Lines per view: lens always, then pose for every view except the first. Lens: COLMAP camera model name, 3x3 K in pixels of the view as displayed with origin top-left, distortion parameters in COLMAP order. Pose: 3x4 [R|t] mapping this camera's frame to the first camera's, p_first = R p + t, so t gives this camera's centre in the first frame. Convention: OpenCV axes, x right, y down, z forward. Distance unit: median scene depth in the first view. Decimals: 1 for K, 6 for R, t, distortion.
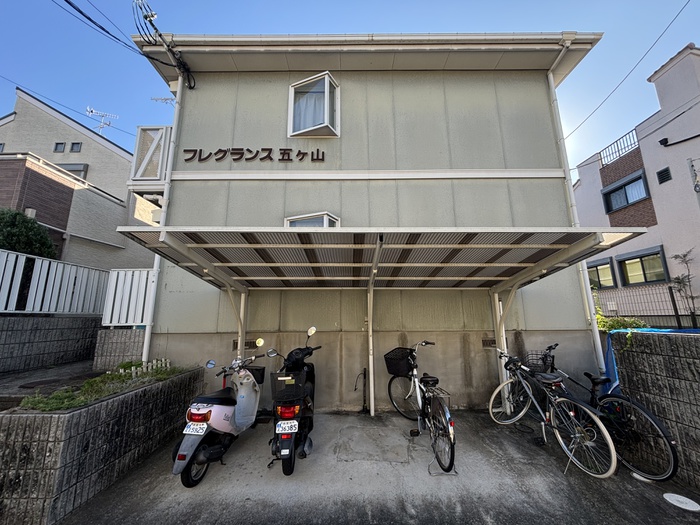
lens RADIAL K [[280.4, 0, 348.2], [0, 280.4, 262.6], [0, 0, 1]] dist [-0.002141, 0.000621]
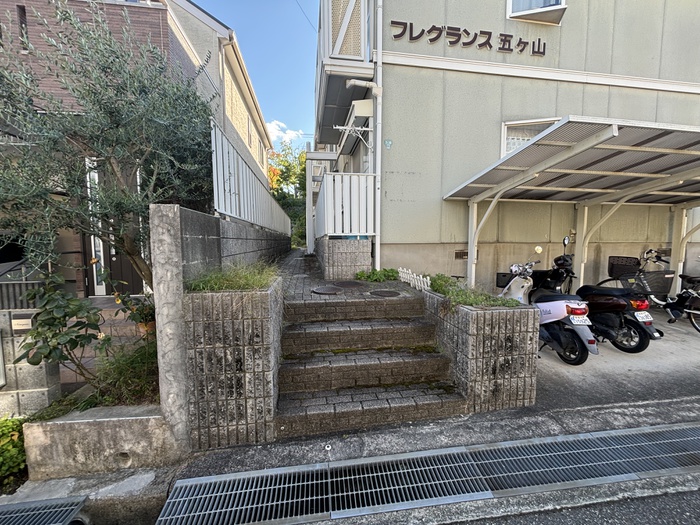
lens RADIAL K [[281.0, 0, 348.4], [0, 281.0, 261.4], [0, 0, 1]] dist [0.001286, 0.000336]
pose [[0.988982, -0.004572, 0.147968, -0.837677], [-0.034962, 0.964036, 0.263462, 0.053504], [-0.143851, -0.265732, 0.953254, 0.065841]]
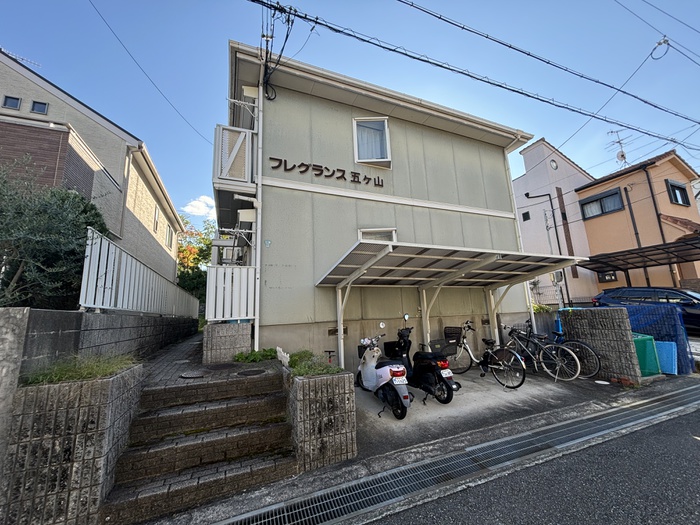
lens RADIAL K [[280.4, 0, 348.2], [0, 280.4, 262.6], [0, 0, 1]] dist [-0.002141, 0.000621]
pose [[0.922525, 0.040791, 0.383776, -0.712830], [-0.041357, 0.999121, -0.006780, -0.001231], [-0.383715, -0.009617, 0.923401, -0.126408]]
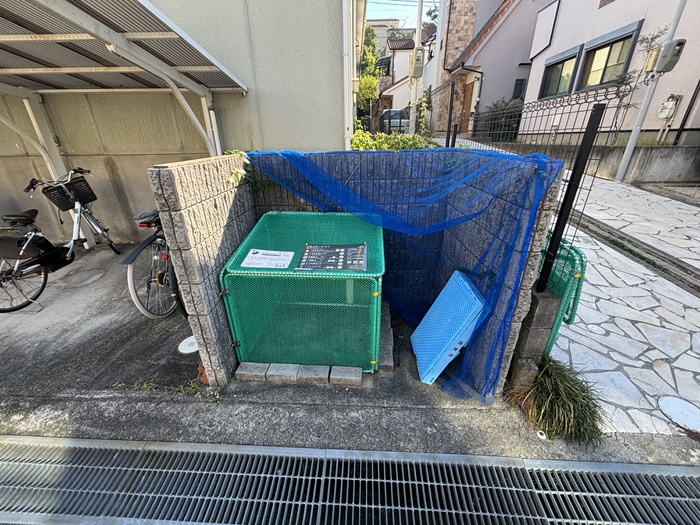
lens RADIAL K [[280.4, 0, 348.2], [0, 280.4, 262.6], [0, 0, 1]] dist [-0.002141, 0.000621]
pose [[0.999858, 0.001416, -0.016783, 0.784011], [0.008489, 0.818256, 0.574792, 0.043058], [0.014546, -0.574853, 0.818128, 0.178432]]
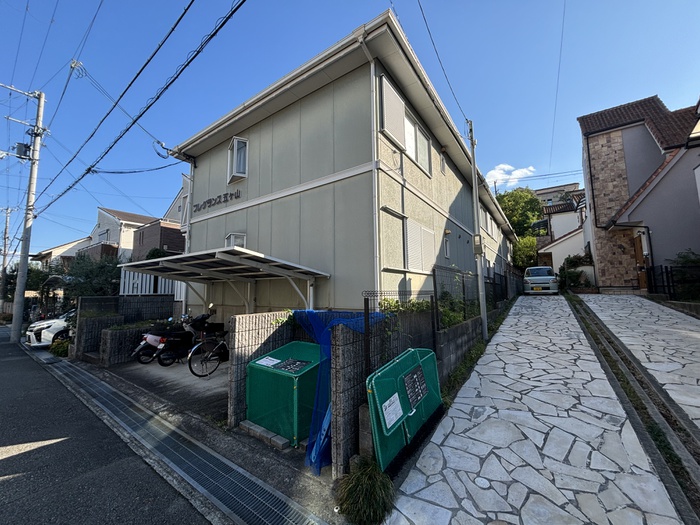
lens RADIAL K [[280.4, 0, 348.2], [0, 280.4, 262.6], [0, 0, 1]] dist [-0.002141, 0.000621]
pose [[0.820925, -0.062138, -0.567645, 1.256446], [0.116592, 0.991360, 0.060094, -0.028130], [0.559006, -0.115516, 0.821077, 0.025386]]
